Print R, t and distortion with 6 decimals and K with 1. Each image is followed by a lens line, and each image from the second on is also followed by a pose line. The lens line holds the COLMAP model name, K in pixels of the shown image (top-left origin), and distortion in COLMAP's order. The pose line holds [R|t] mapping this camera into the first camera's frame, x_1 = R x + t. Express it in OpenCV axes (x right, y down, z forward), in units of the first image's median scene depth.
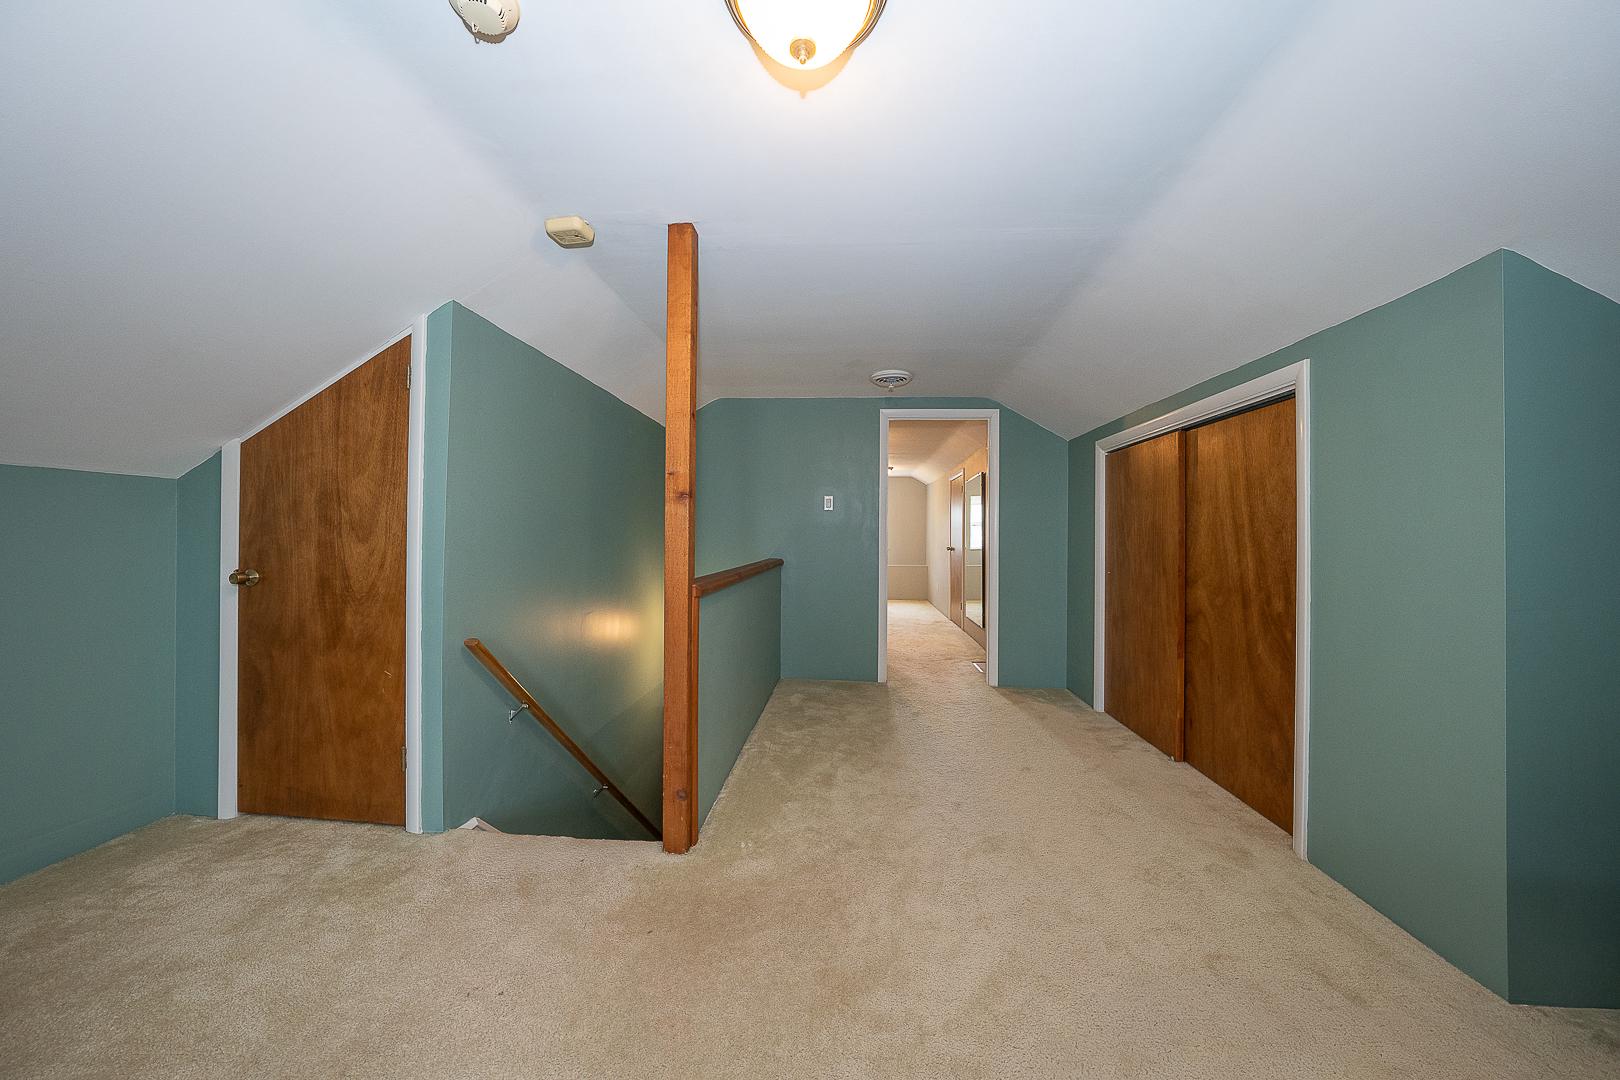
lens RADIAL K [[554.6, 0, 809.5], [0, 554.6, 534.4], [0, 0, 1]] dist [-0.029445, 0.005924]
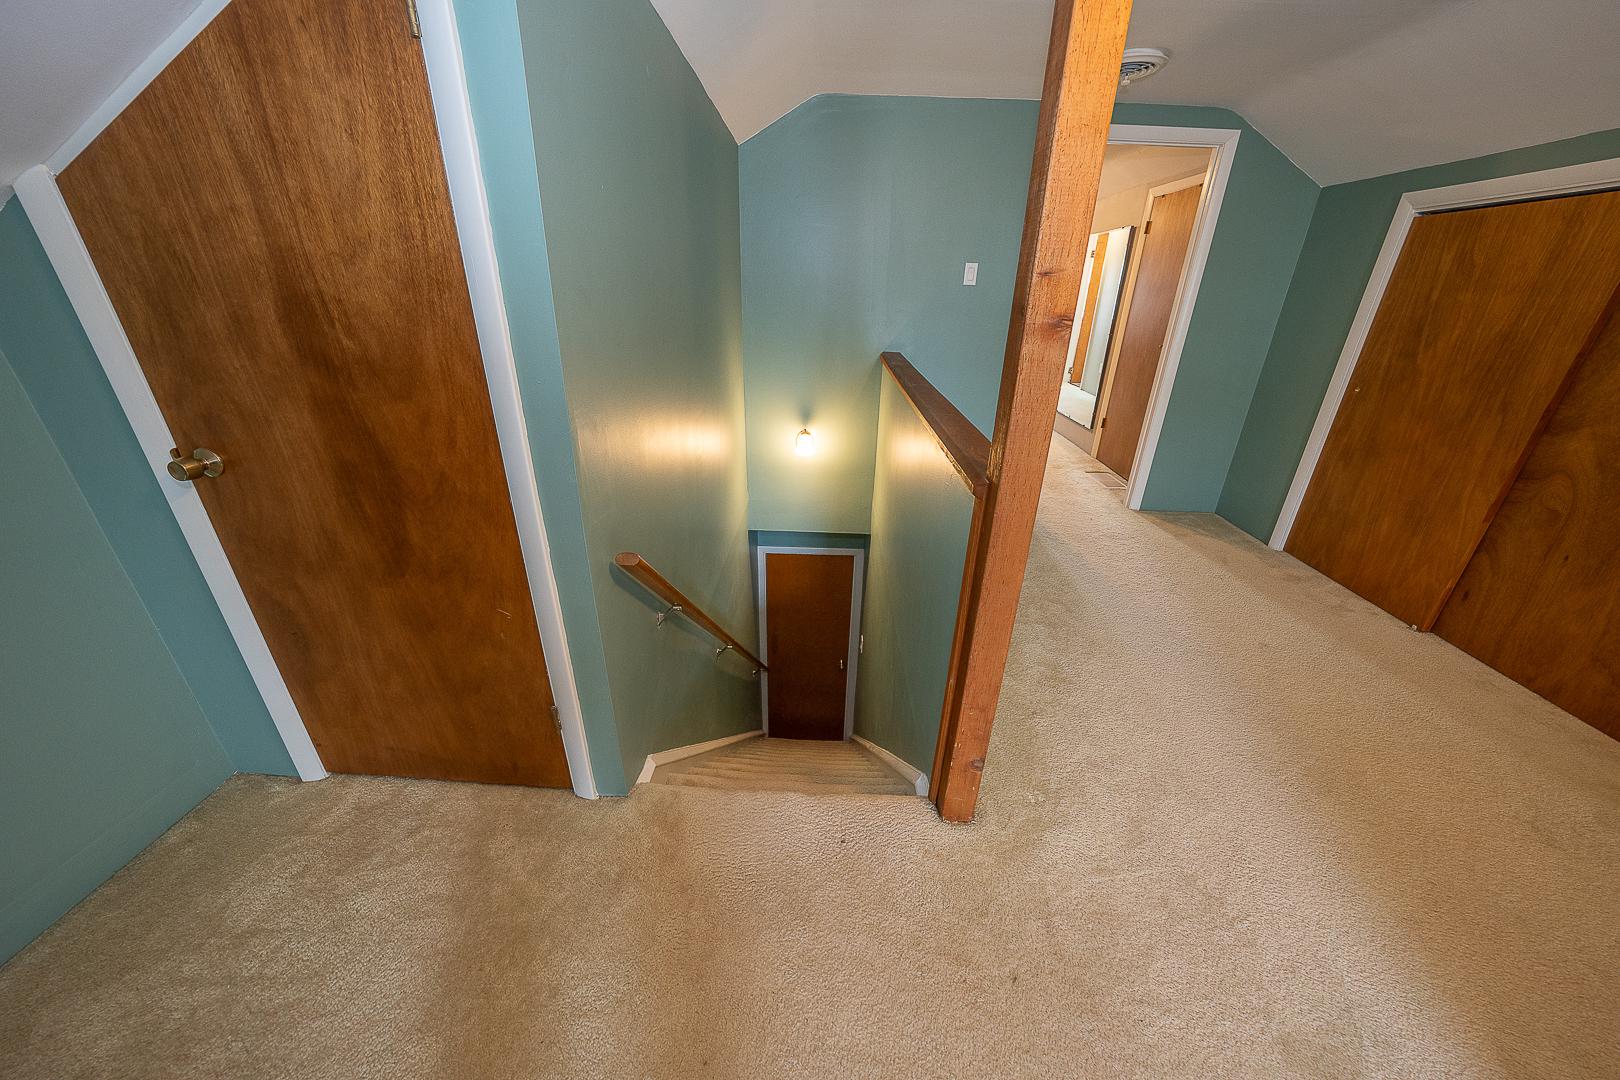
lens RADIAL K [[561.2, 0, 813.3], [0, 561.2, 537.1], [0, 0, 1]] dist [-0.030543, 0.006354]
pose [[0.998862, -0.008947, 0.046842, -0.438112], [-0.011332, 0.909577, 0.415380, -0.090596], [-0.046323, -0.415439, 0.908441, 0.430064]]
